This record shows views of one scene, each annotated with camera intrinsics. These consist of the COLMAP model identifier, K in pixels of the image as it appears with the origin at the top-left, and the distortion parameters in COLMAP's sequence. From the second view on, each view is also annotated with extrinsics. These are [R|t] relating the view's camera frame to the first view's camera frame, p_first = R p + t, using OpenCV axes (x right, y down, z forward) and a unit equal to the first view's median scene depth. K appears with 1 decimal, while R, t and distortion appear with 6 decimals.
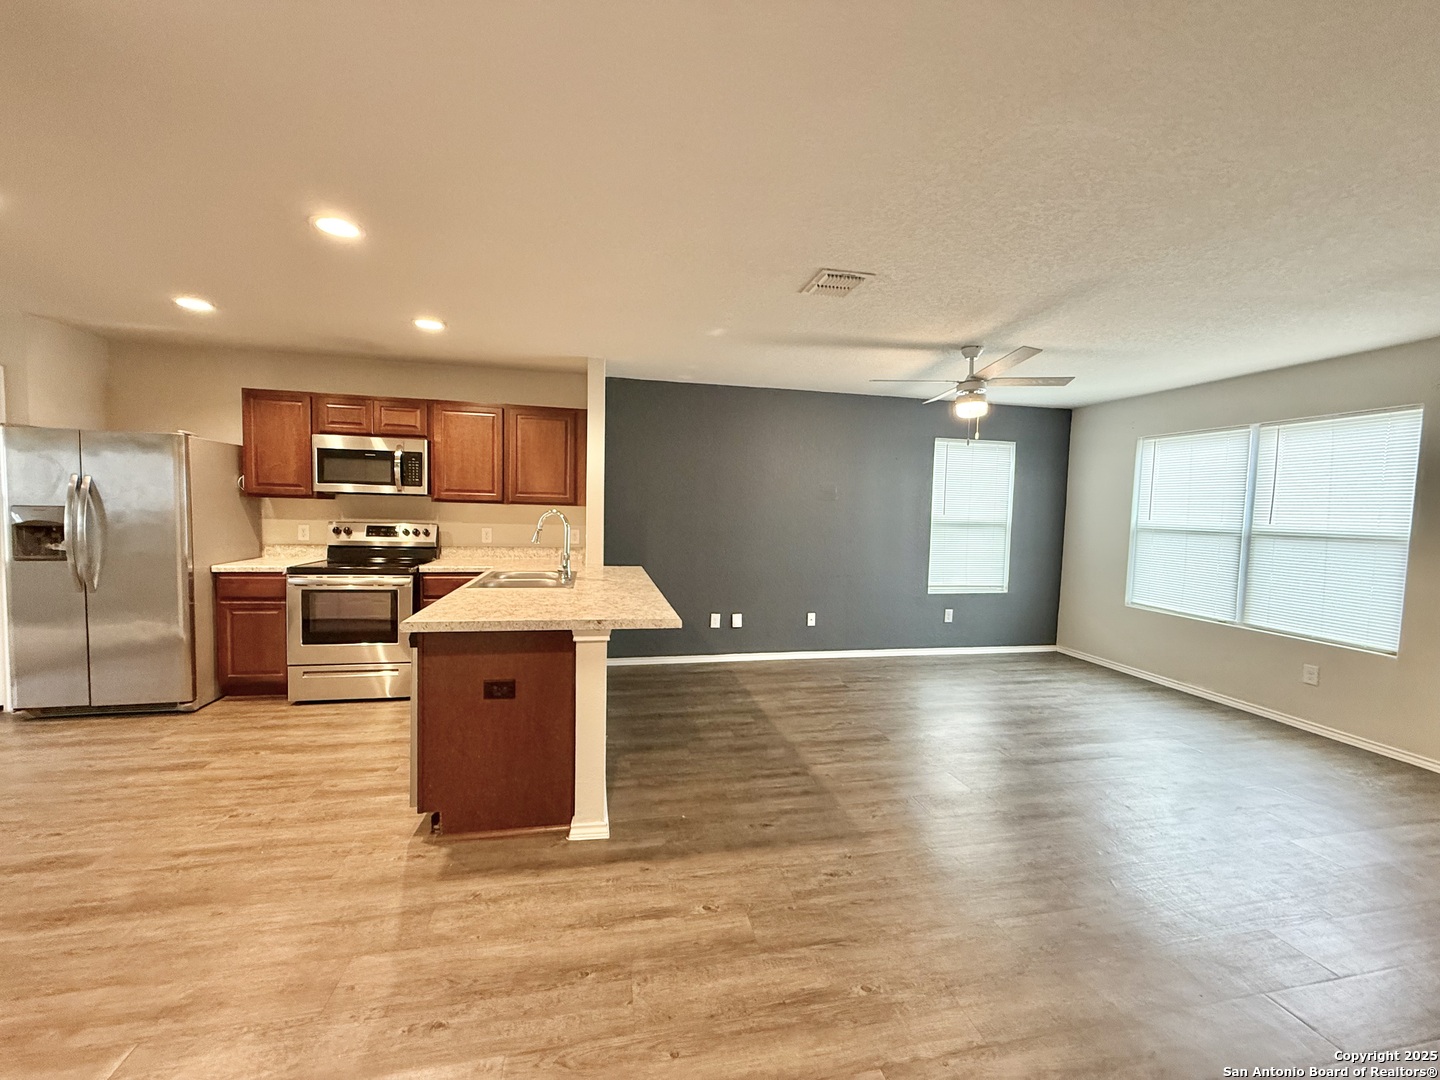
lens RADIAL K [[573.3, 0, 717.2], [0, 573.3, 539.9], [0, 0, 1]] dist [0.001424, -0.000176]
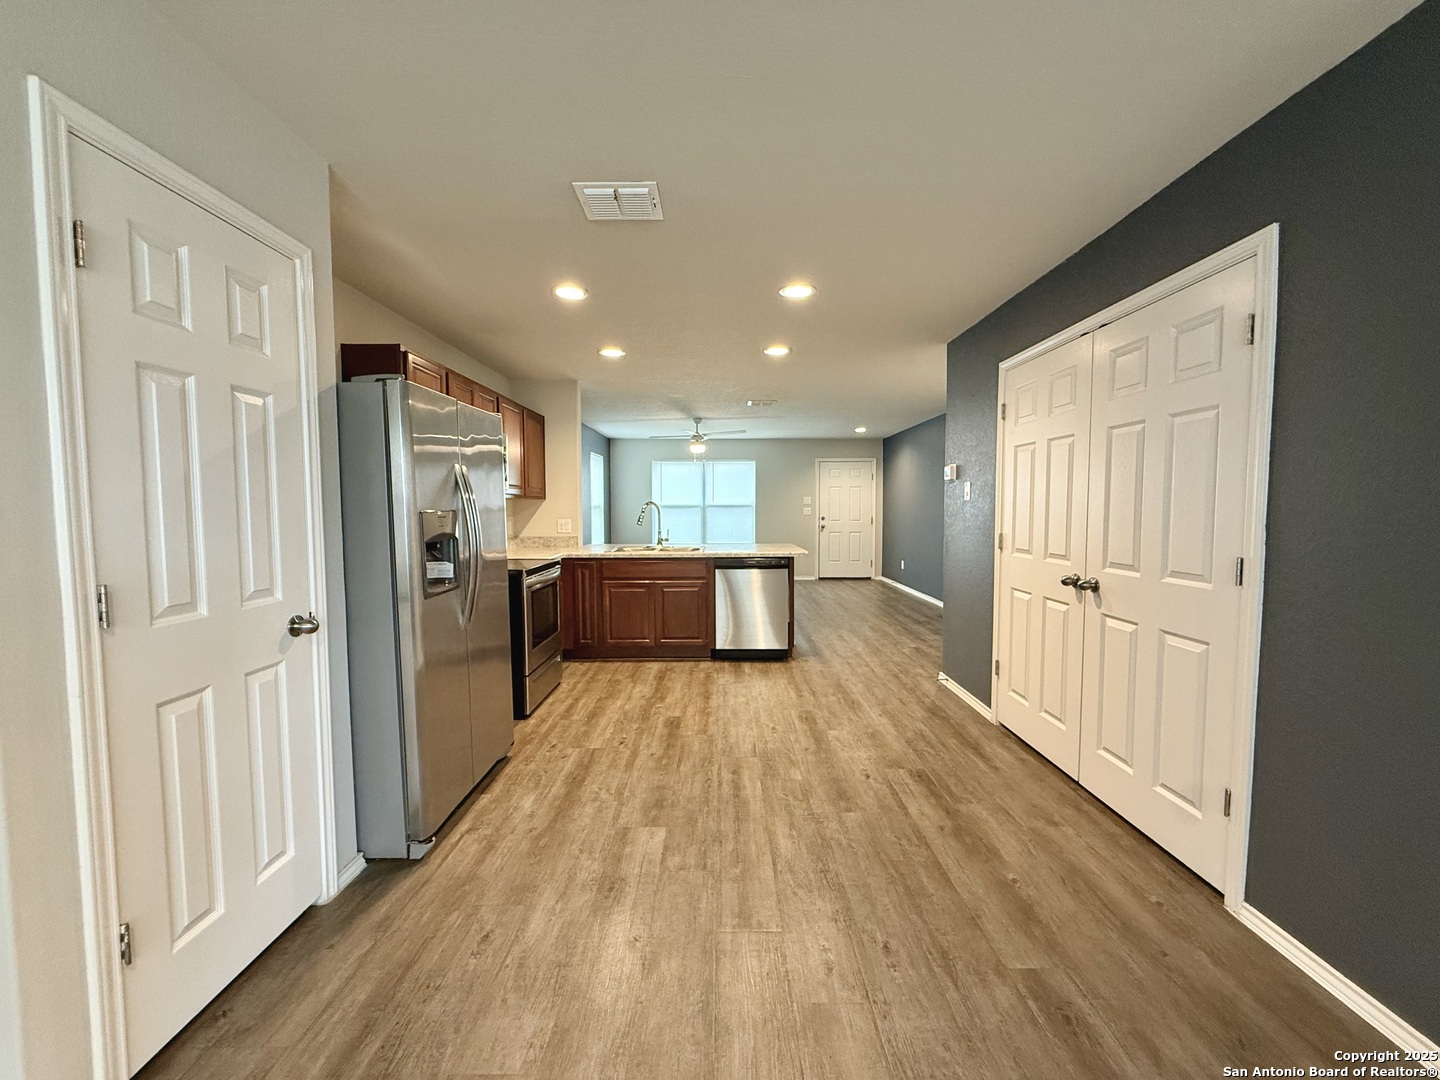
lens RADIAL K [[573.3, 0, 717.2], [0, 573.3, 539.9], [0, 0, 1]] dist [0.001424, -0.000176]
pose [[0.214499, -0.085470, 0.972977, -1.418114], [0.064029, 0.995252, 0.073311, -0.043409], [-0.974623, 0.046573, 0.218953, 0.443768]]
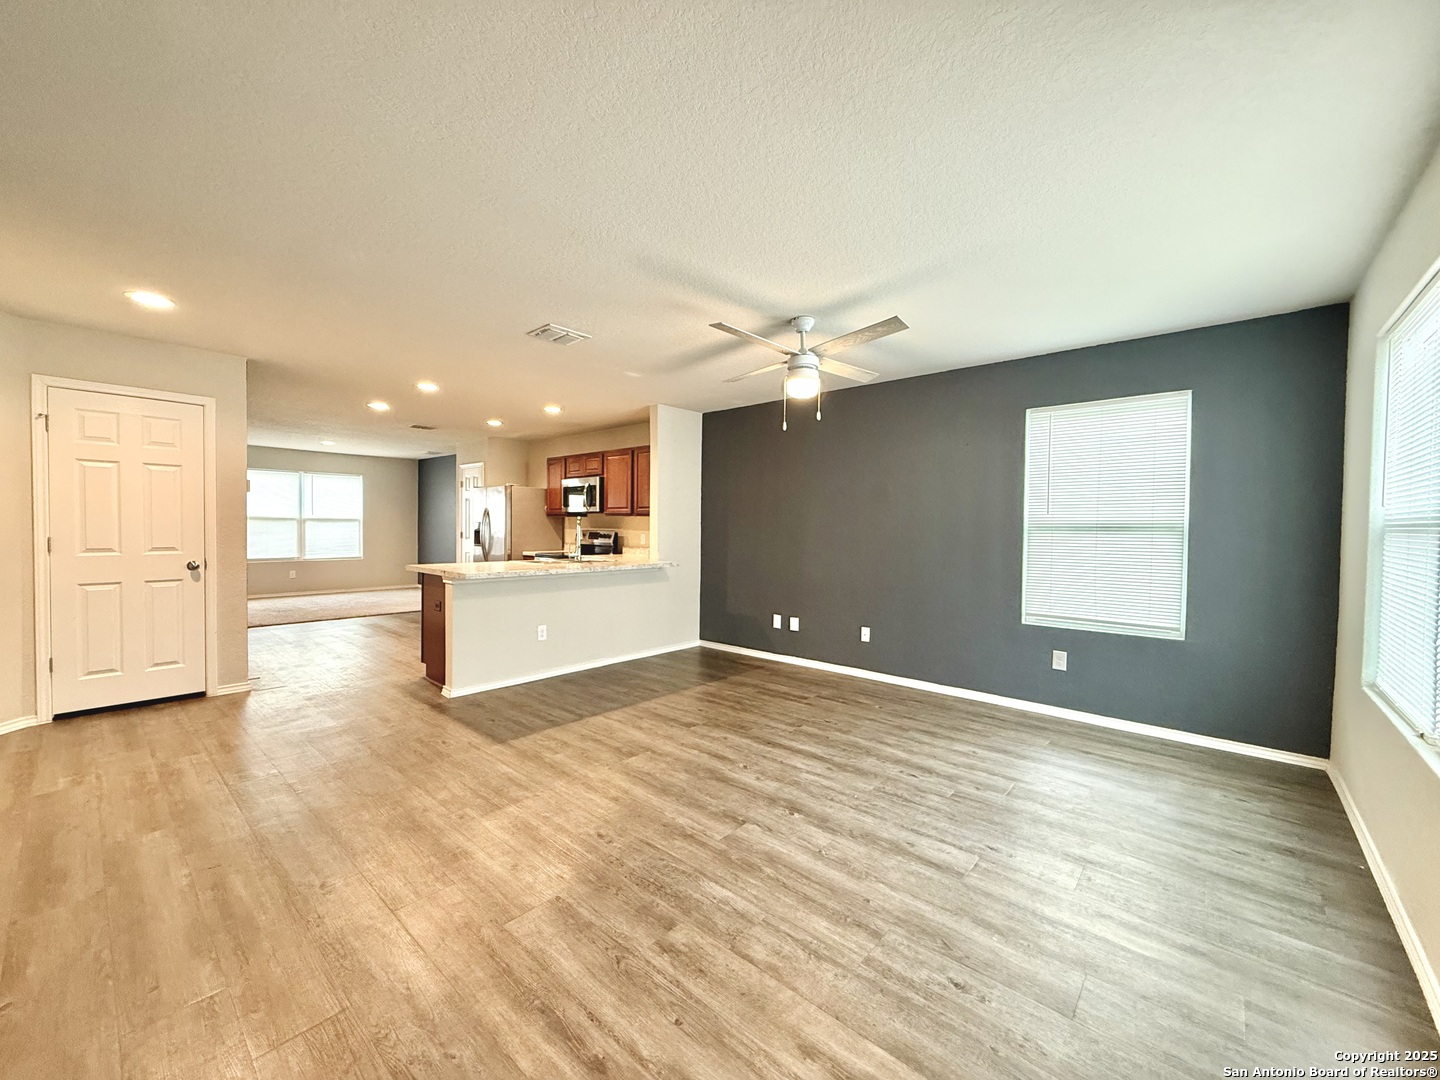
lens RADIAL K [[573.3, 0, 717.2], [0, 573.3, 539.9], [0, 0, 1]] dist [0.001424, -0.000176]
pose [[0.591655, -0.001235, -0.806190, 0.967593], [-0.041094, 0.998653, -0.031688, 0.035767], [0.805143, 0.051878, 0.590807, 0.344461]]
